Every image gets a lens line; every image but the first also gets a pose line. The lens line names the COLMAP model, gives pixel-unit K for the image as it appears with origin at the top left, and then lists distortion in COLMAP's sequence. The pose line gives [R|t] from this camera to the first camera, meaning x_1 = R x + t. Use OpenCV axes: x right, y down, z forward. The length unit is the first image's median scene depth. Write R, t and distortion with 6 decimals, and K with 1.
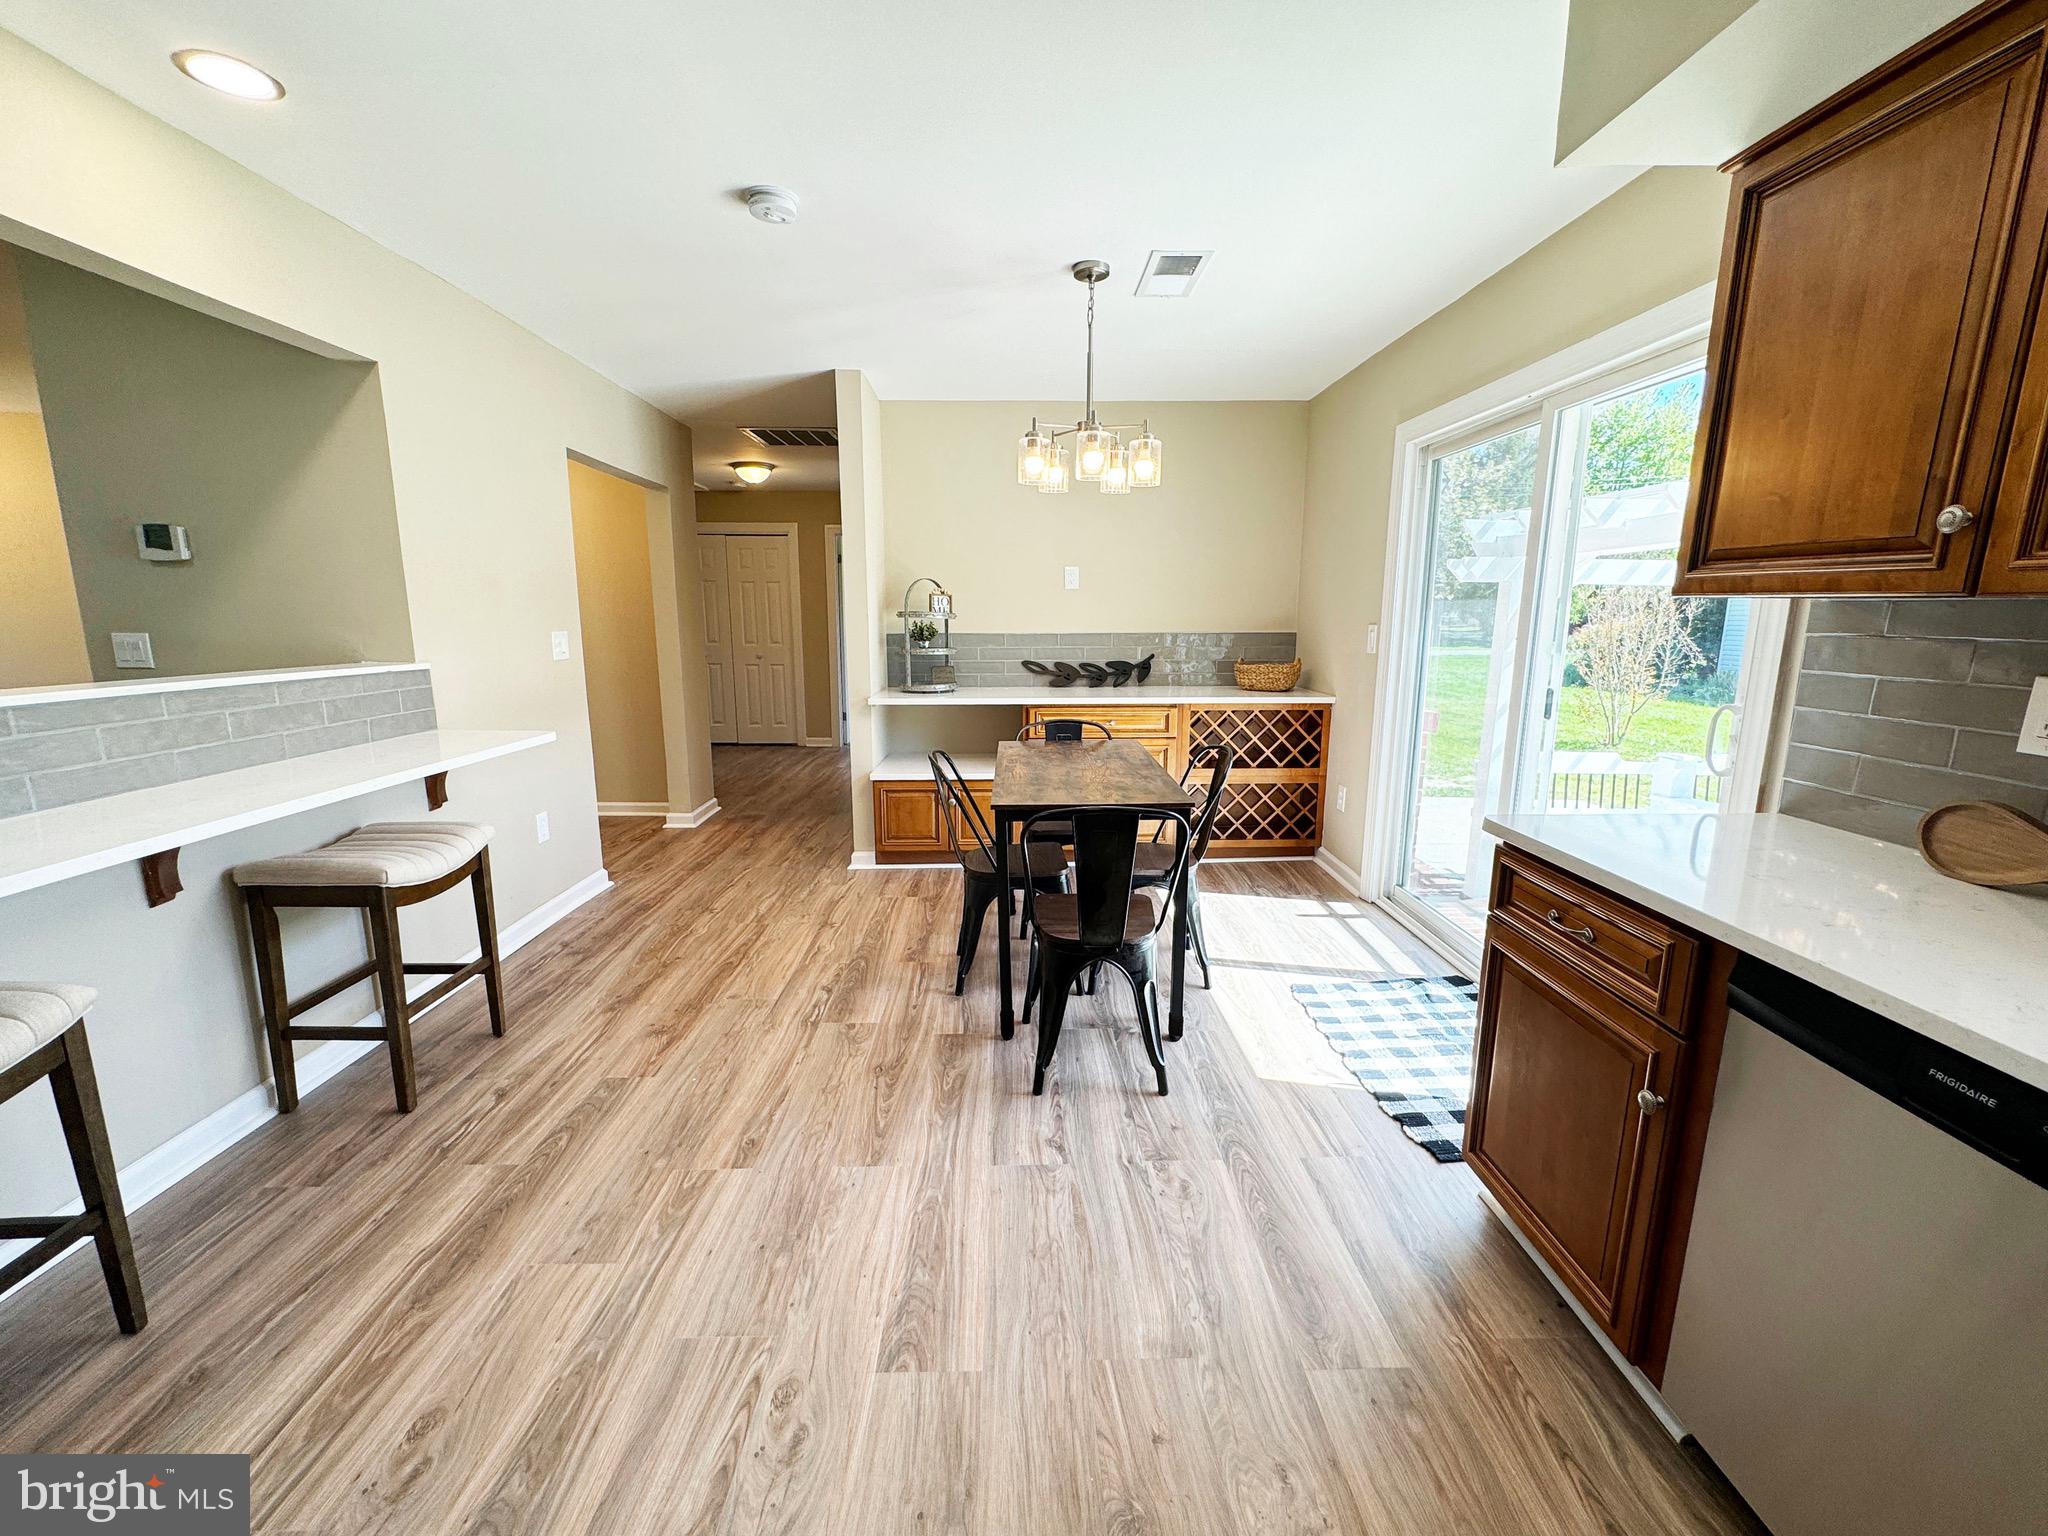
lens RADIAL K [[835.5, 0, 1031.9], [0, 835.5, 769.5], [0, 0, 1]] dist [-0.000350, -0.000160]
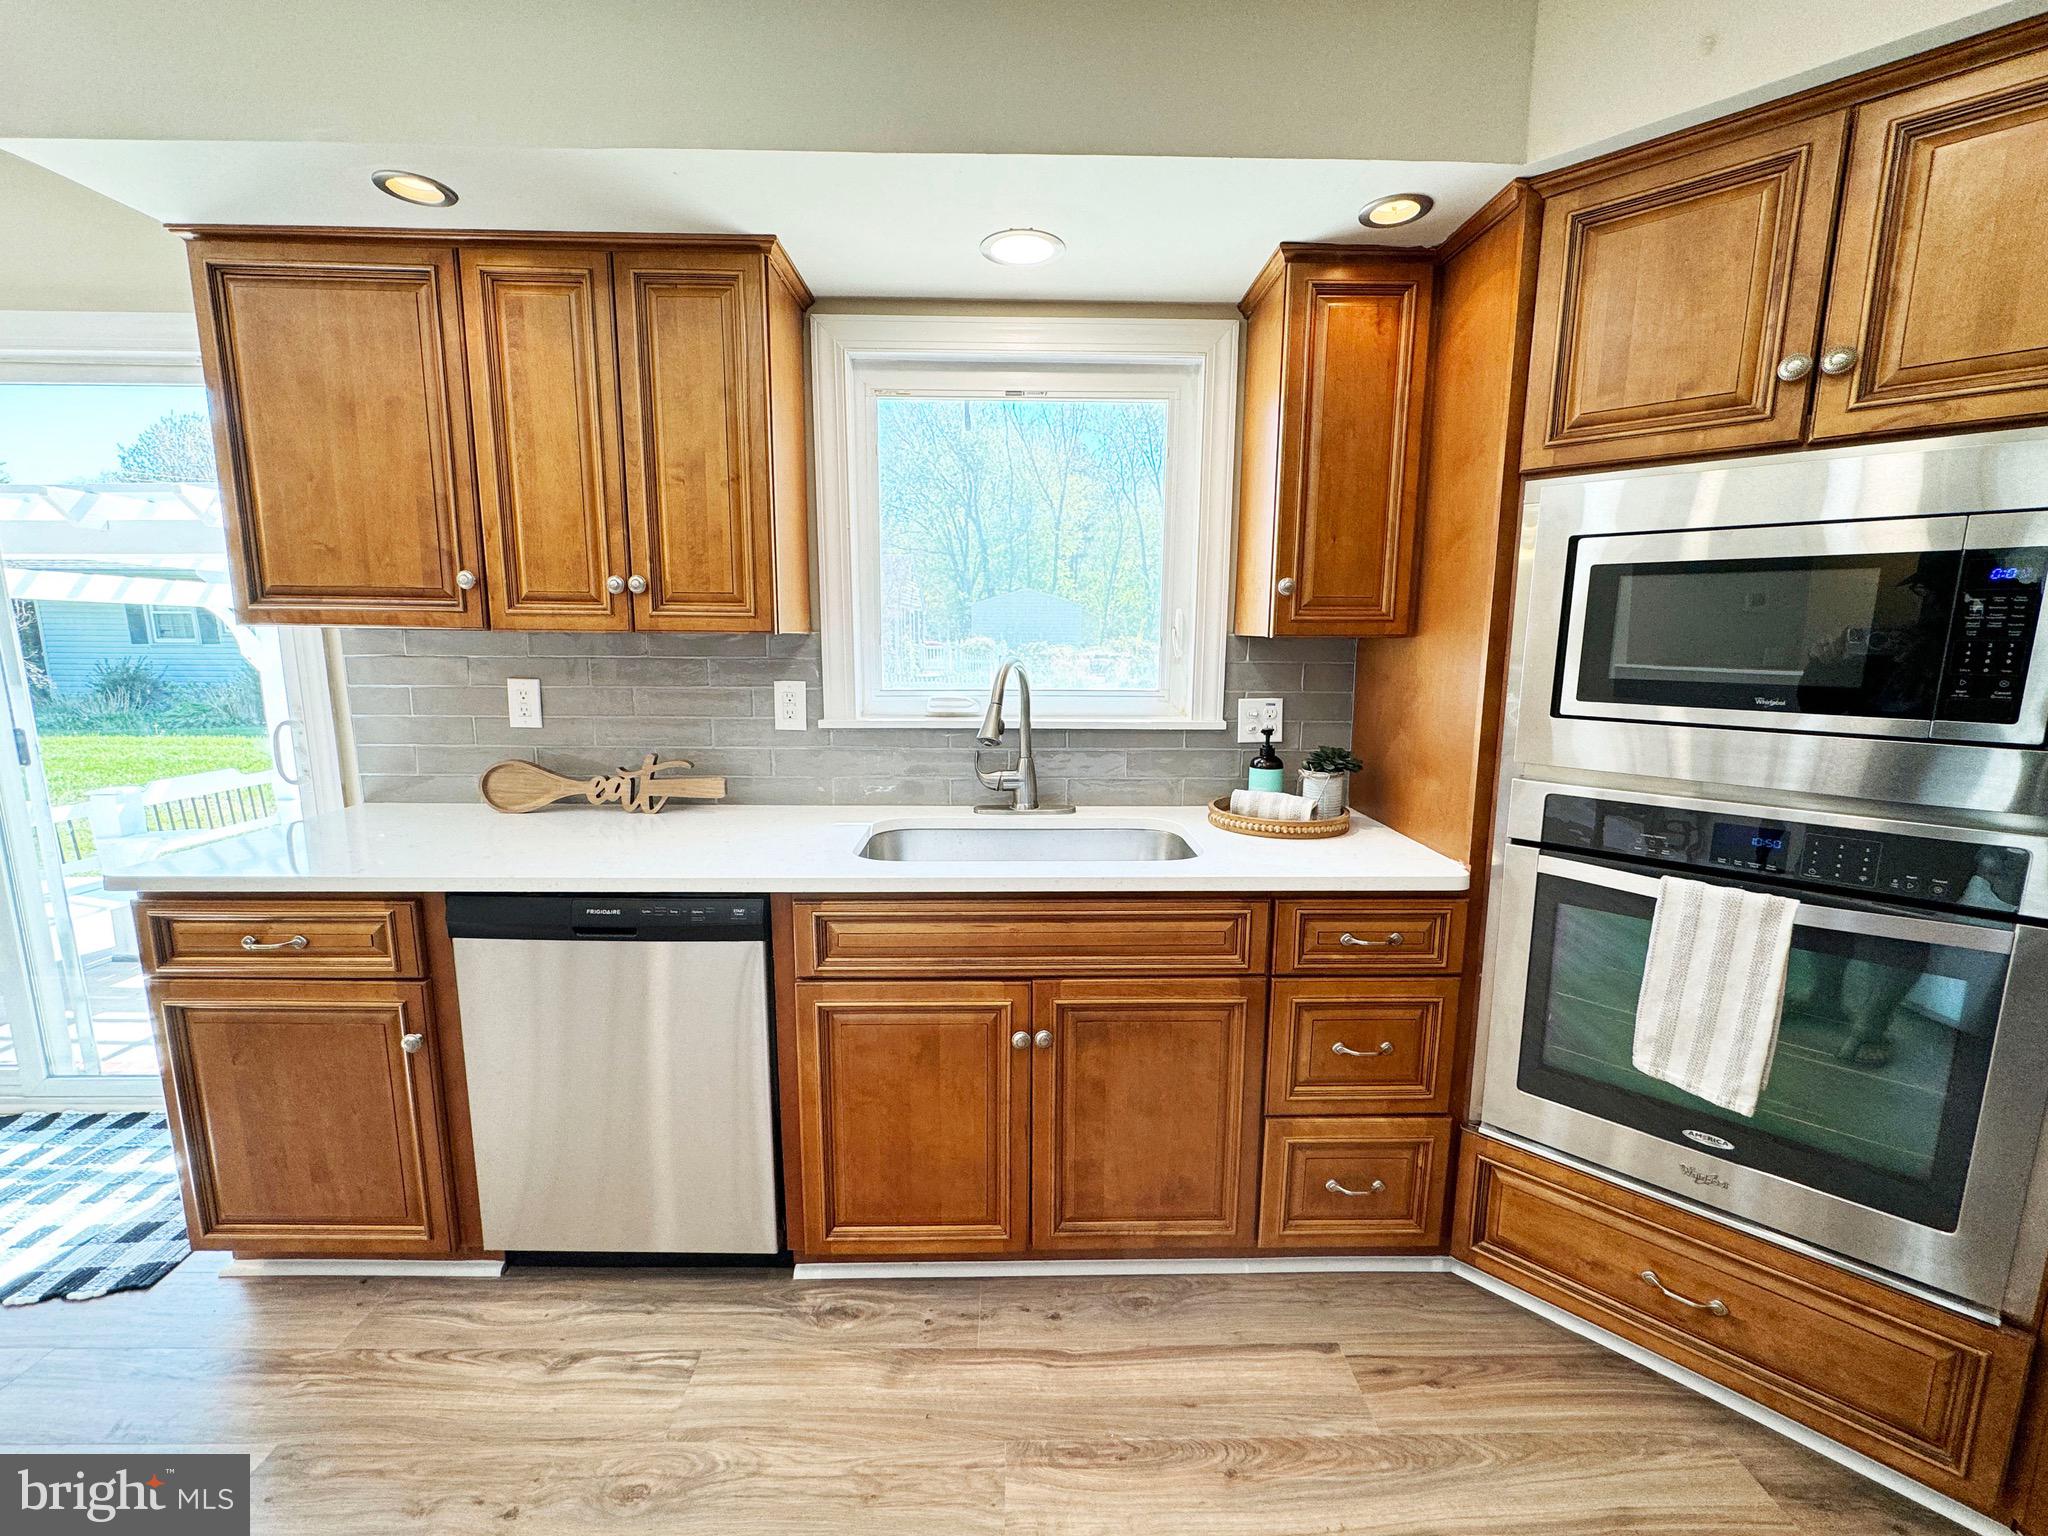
lens RADIAL K [[842.1, 0, 1026.0], [0, 842.1, 766.0], [0, 0, 1]] dist [-0.002538, 0.000272]
pose [[0.012035, -0.162769, 0.986591, -0.187603], [0.181655, 0.970600, 0.157915, -0.011830], [-0.983289, 0.177319, 0.041249, -0.001376]]
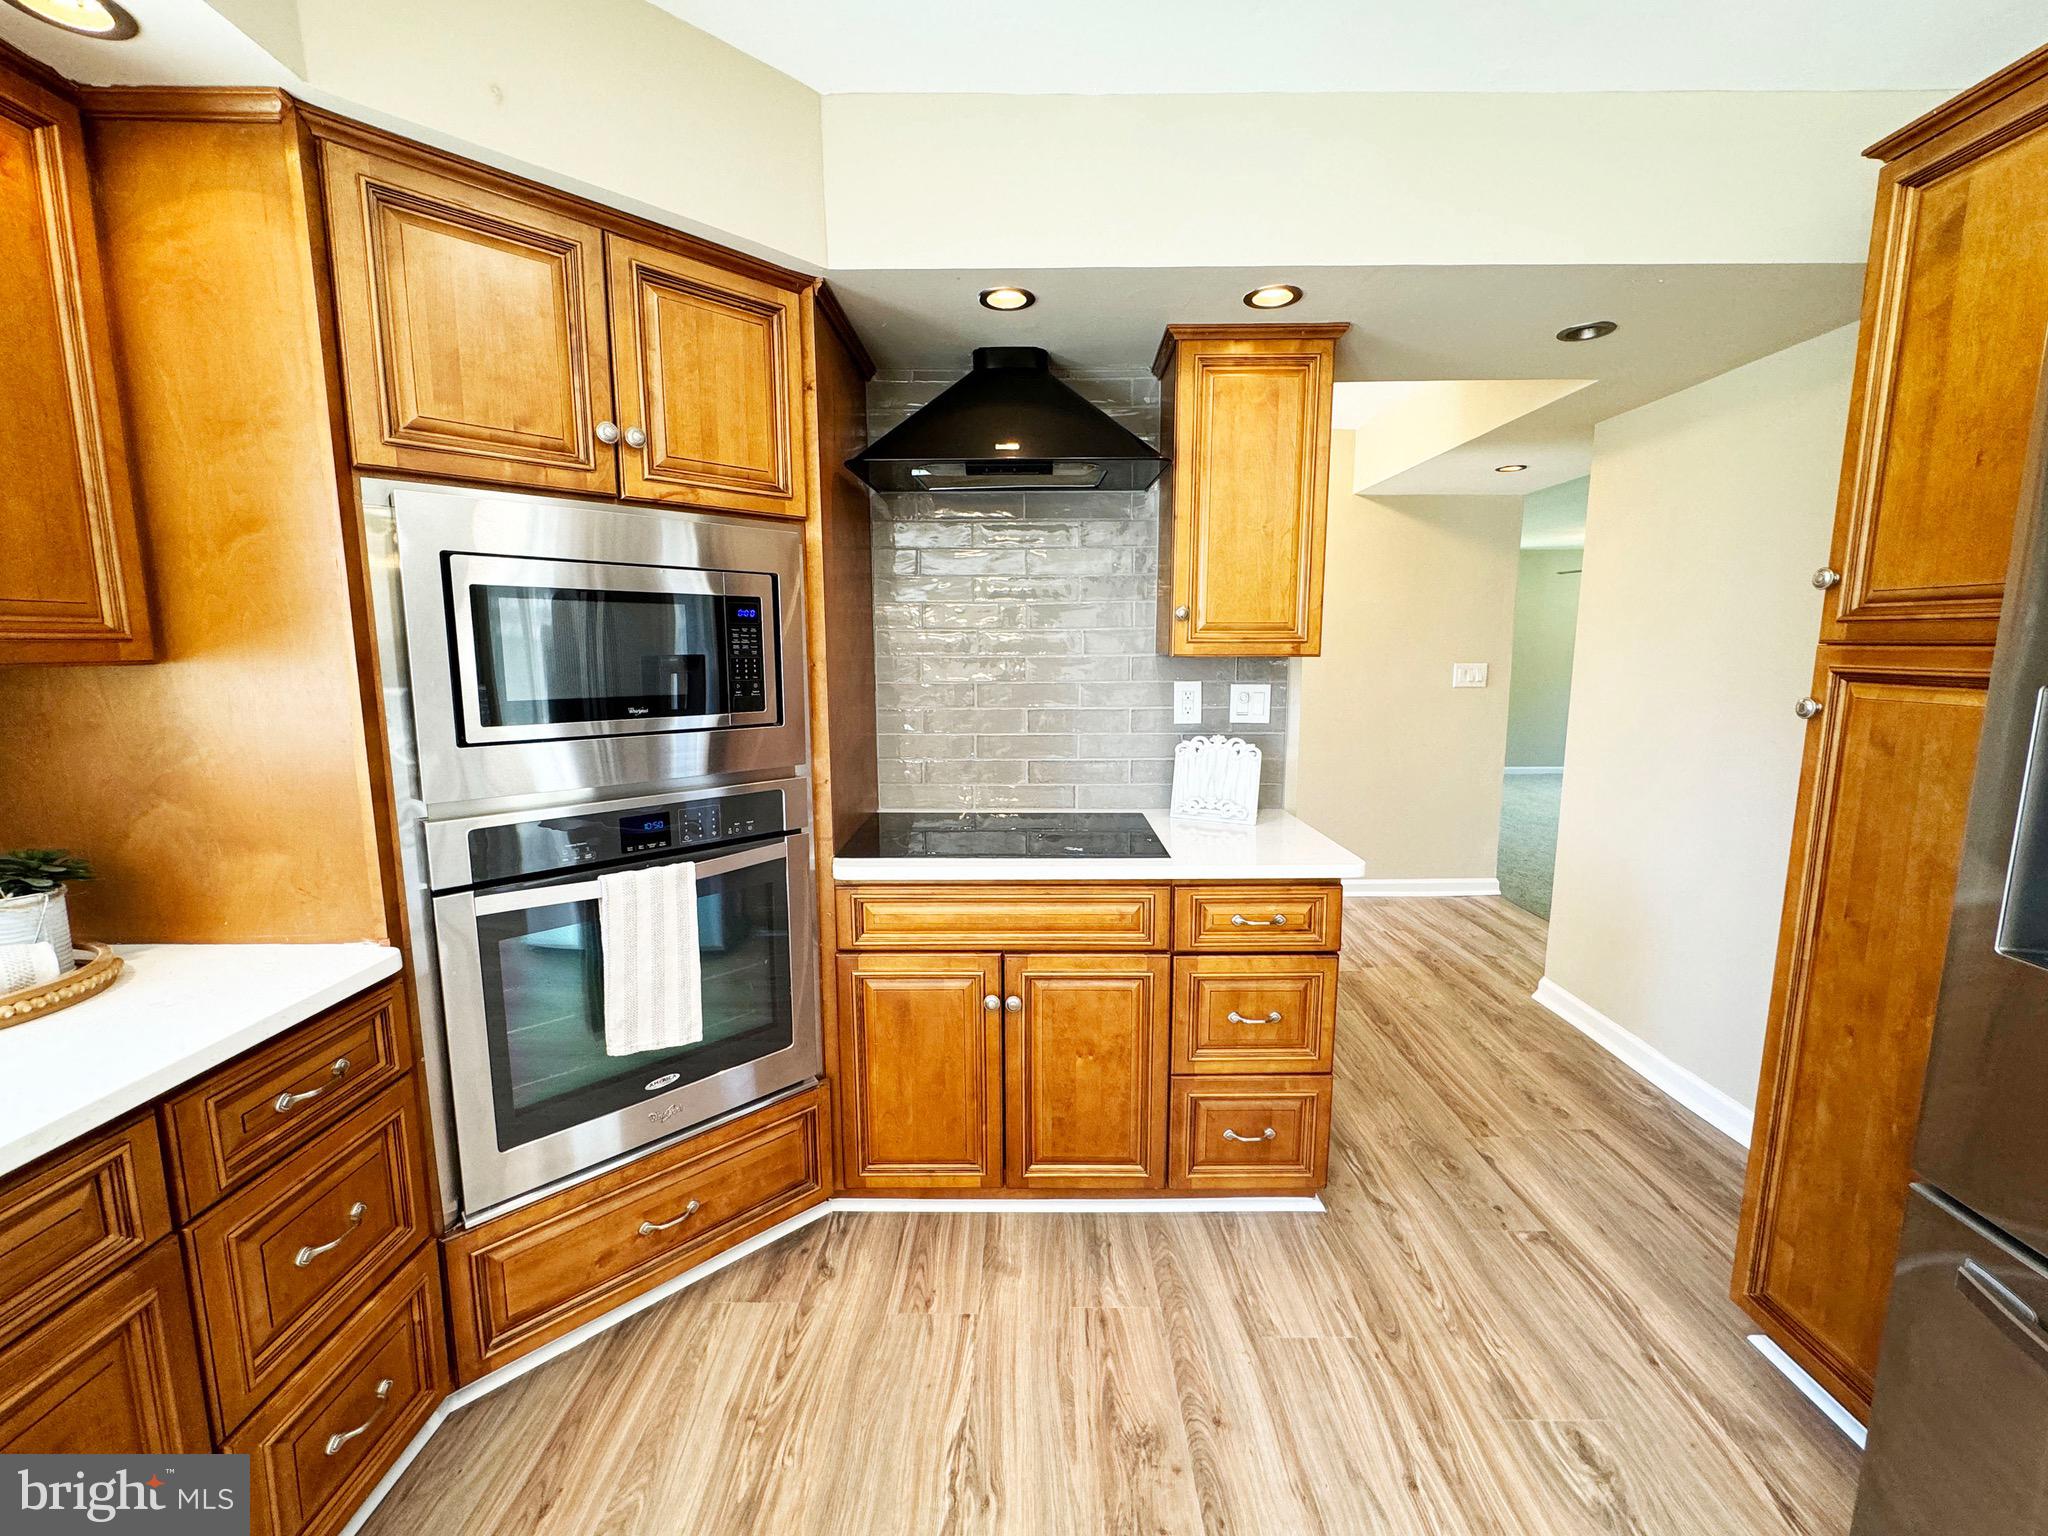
lens RADIAL K [[846.3, 0, 1029.4], [0, 846.3, 764.7], [0, 0, 1]] dist [-0.002050, -0.000266]
pose [[-0.999498, -0.007436, 0.030812, 0.006297], [0.002814, 0.947438, 0.319927, -0.044019], [-0.031572, 0.319853, -0.946941, 0.146057]]
